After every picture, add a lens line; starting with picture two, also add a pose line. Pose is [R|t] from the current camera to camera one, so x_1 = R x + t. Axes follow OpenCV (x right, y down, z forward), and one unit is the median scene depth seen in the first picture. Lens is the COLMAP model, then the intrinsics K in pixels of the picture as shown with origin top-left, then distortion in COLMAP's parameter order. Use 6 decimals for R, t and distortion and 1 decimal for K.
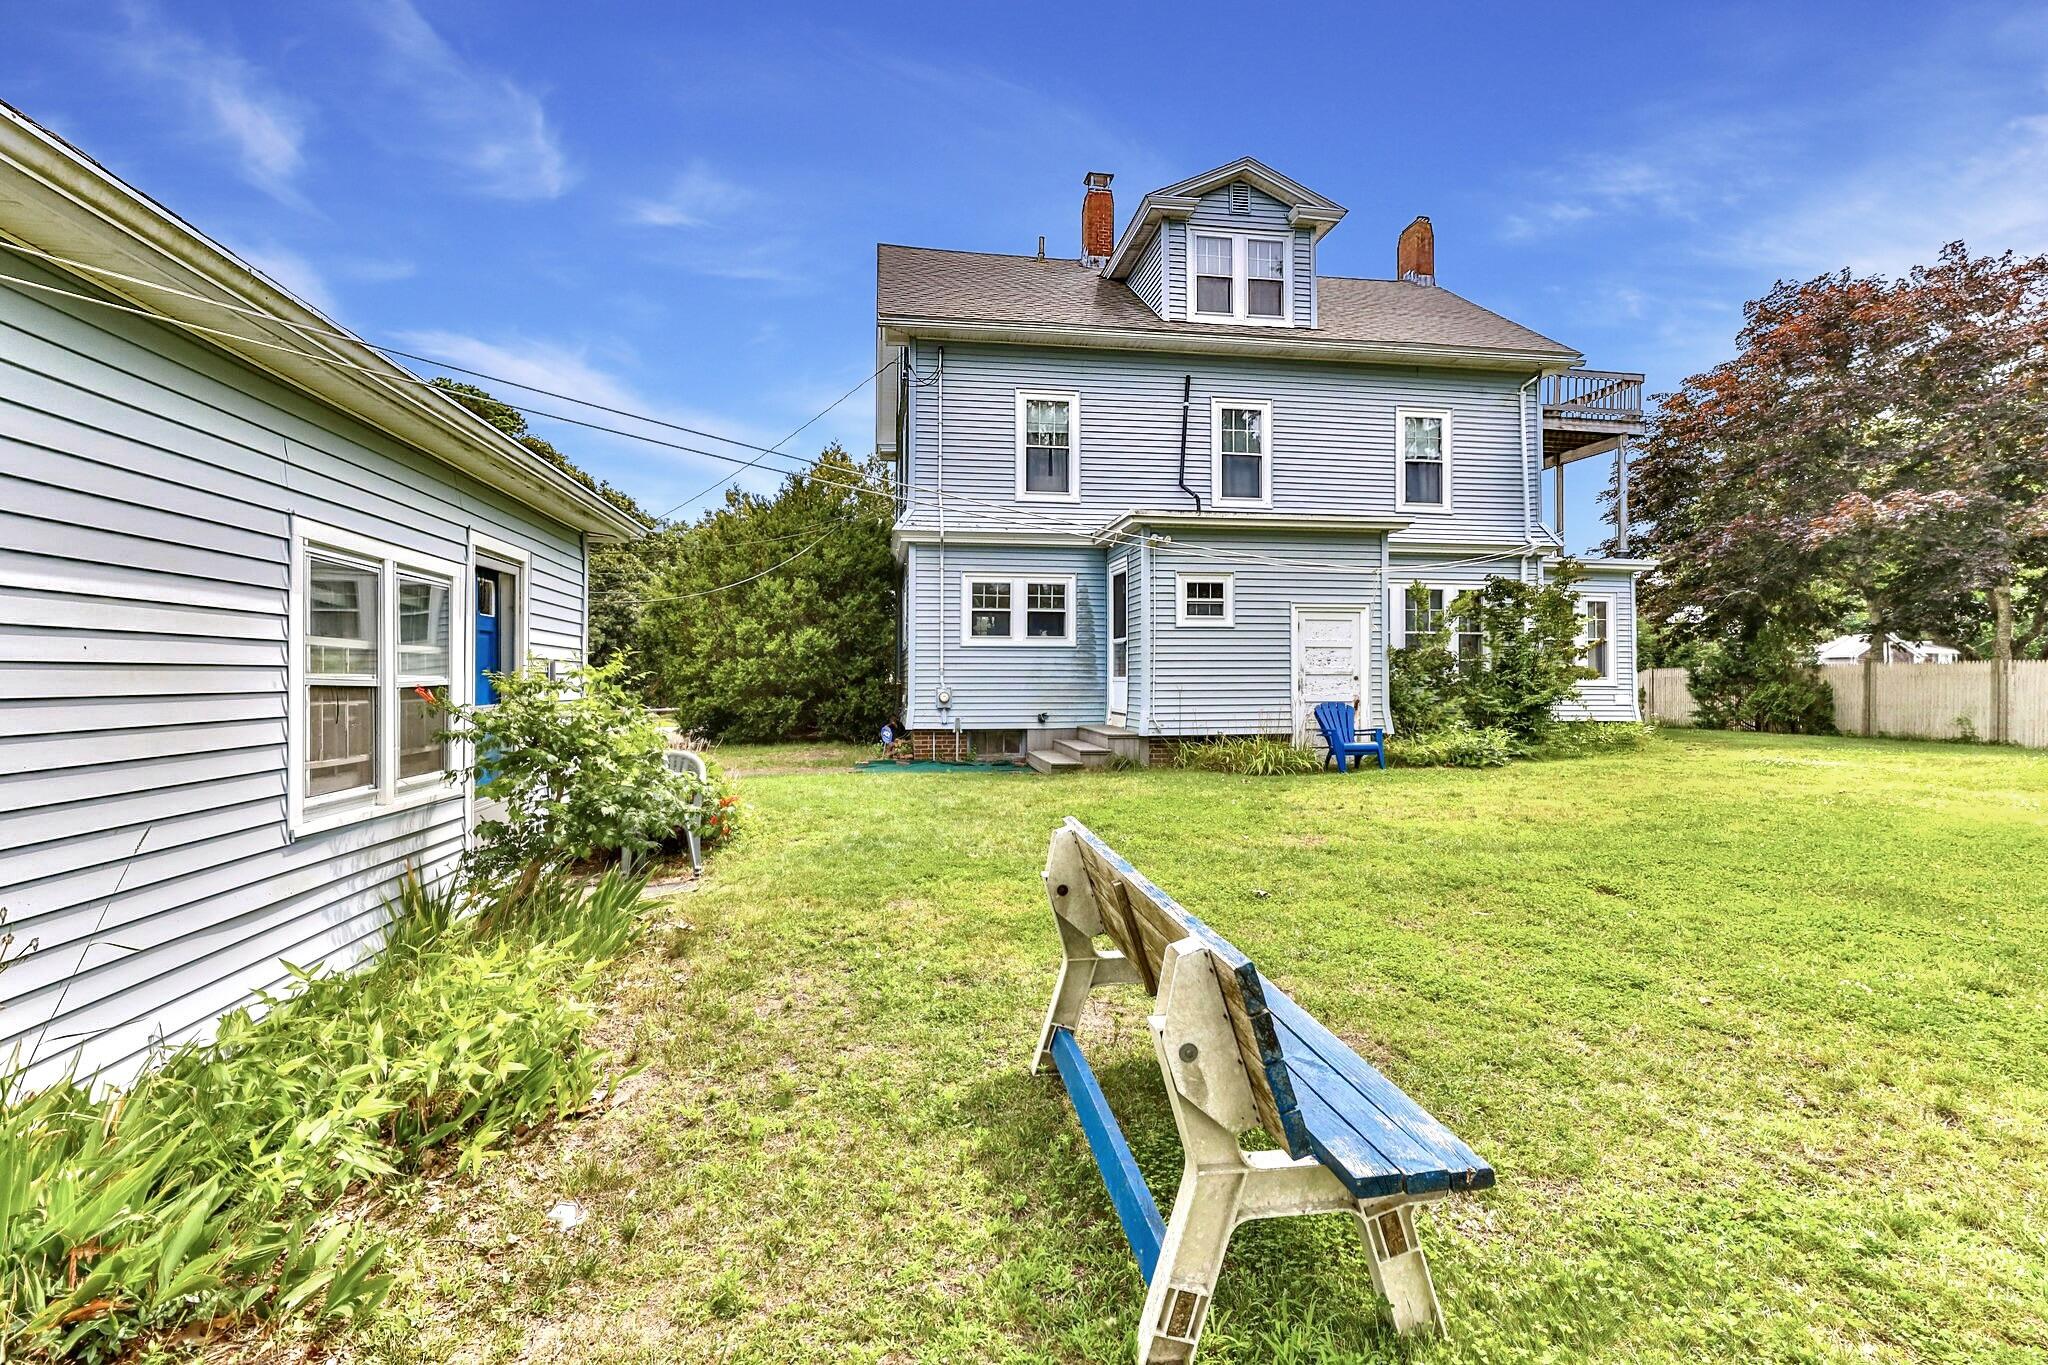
lens RADIAL K [[980.0, 0, 1022.1], [0, 980.0, 671.8], [0, 0, 1]] dist [-0.002290, 0.000626]
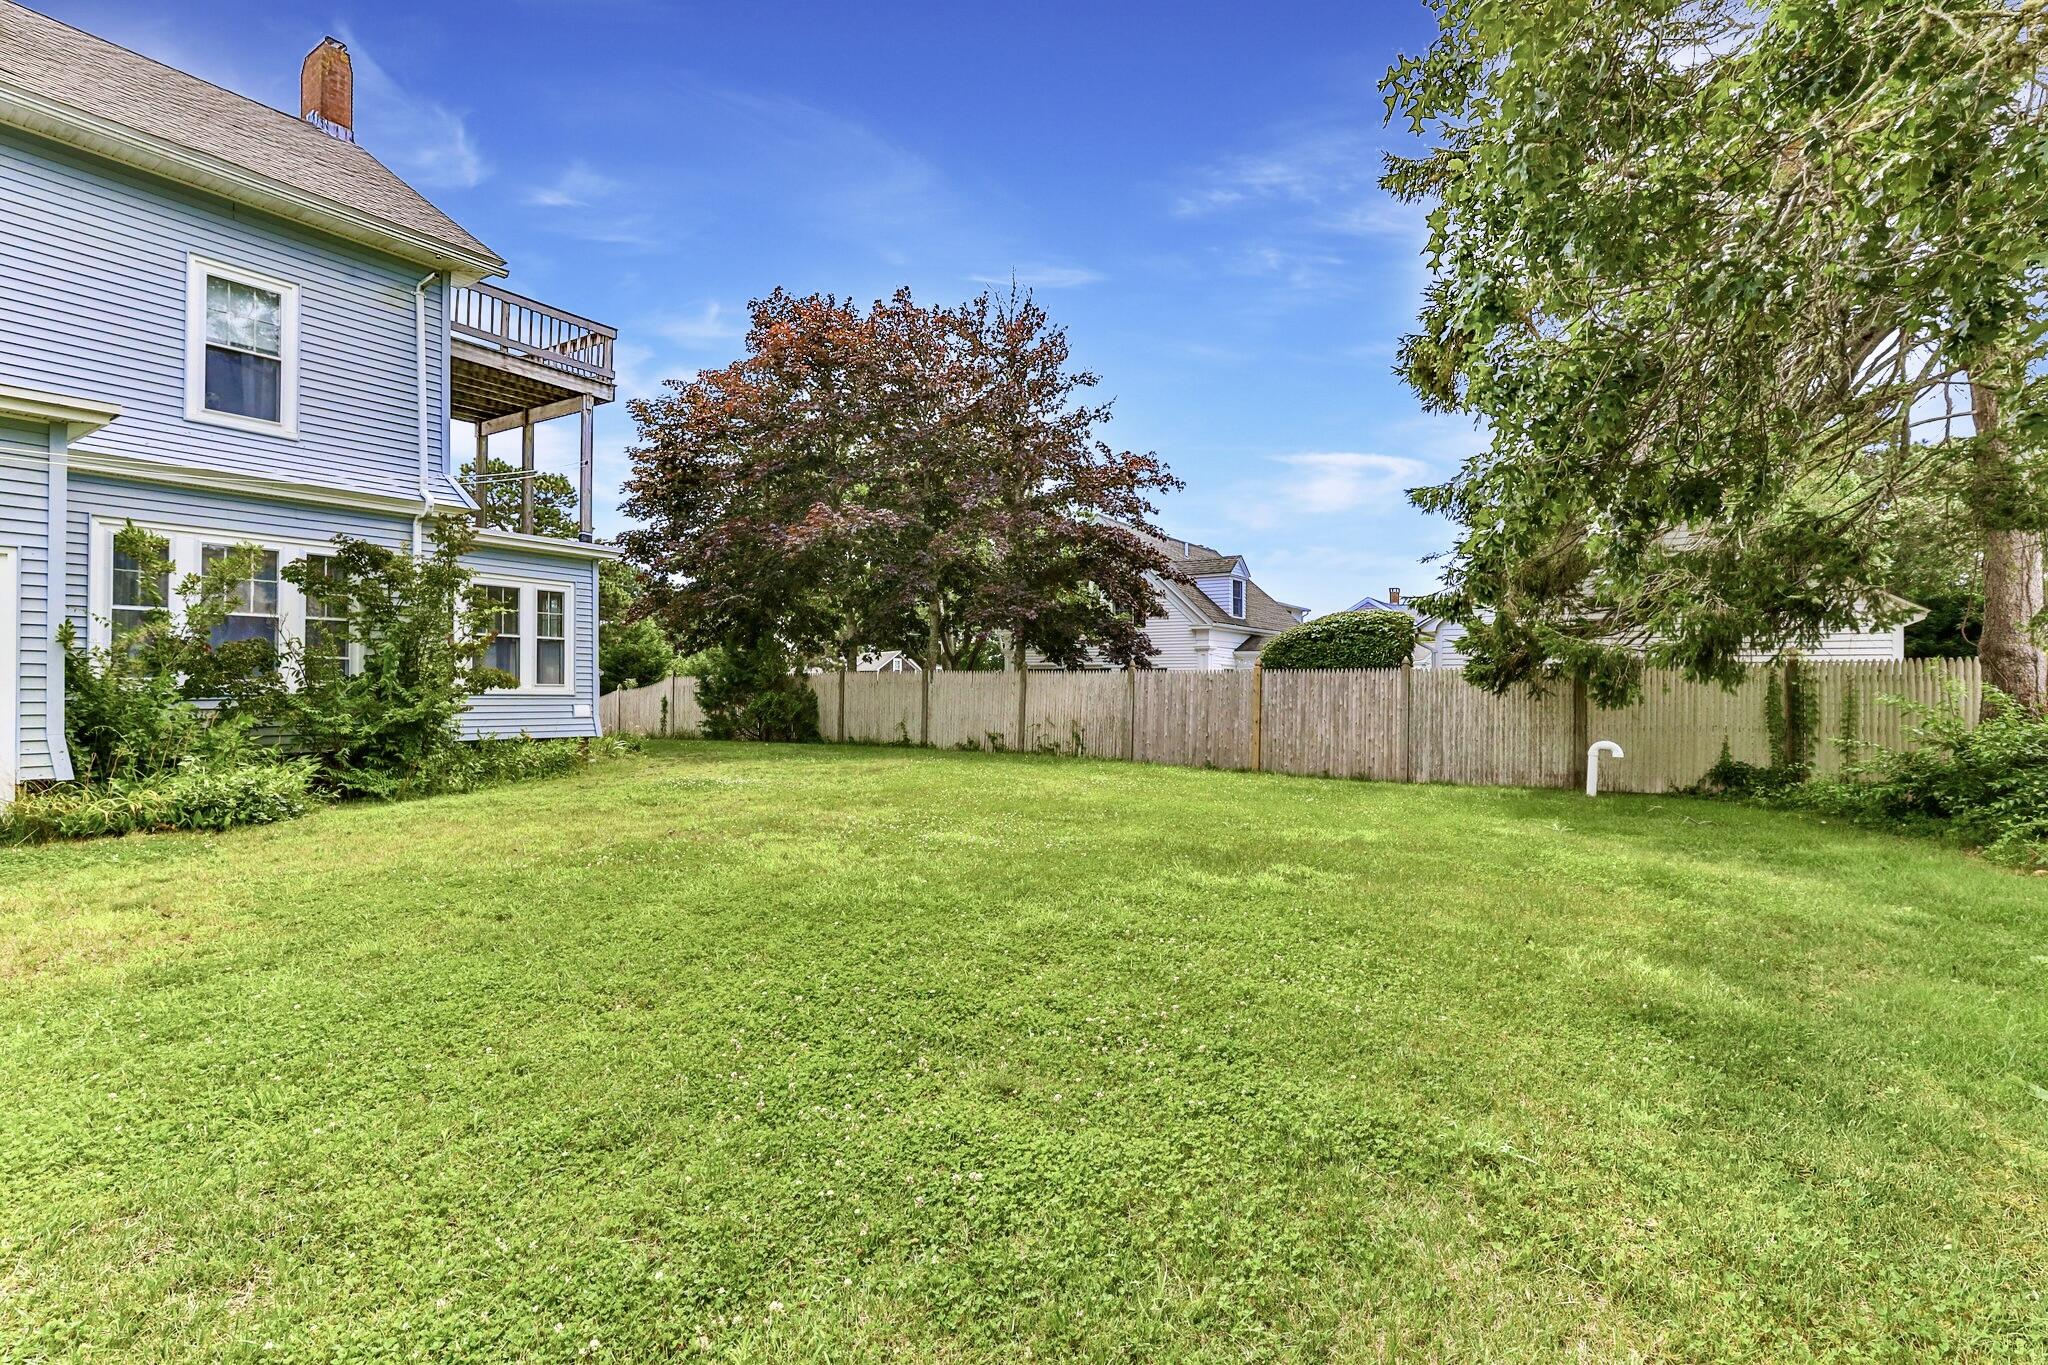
lens RADIAL K [[980.0, 0, 1012.2], [0, 980.0, 670.6], [0, 0, 1]] dist [-0.002290, 0.000626]
pose [[0.693509, 0.014392, 0.720304, 0.256414], [-0.005859, 0.999880, -0.014337, 0.003646], [-0.720424, 0.005722, 0.693511, 0.153427]]
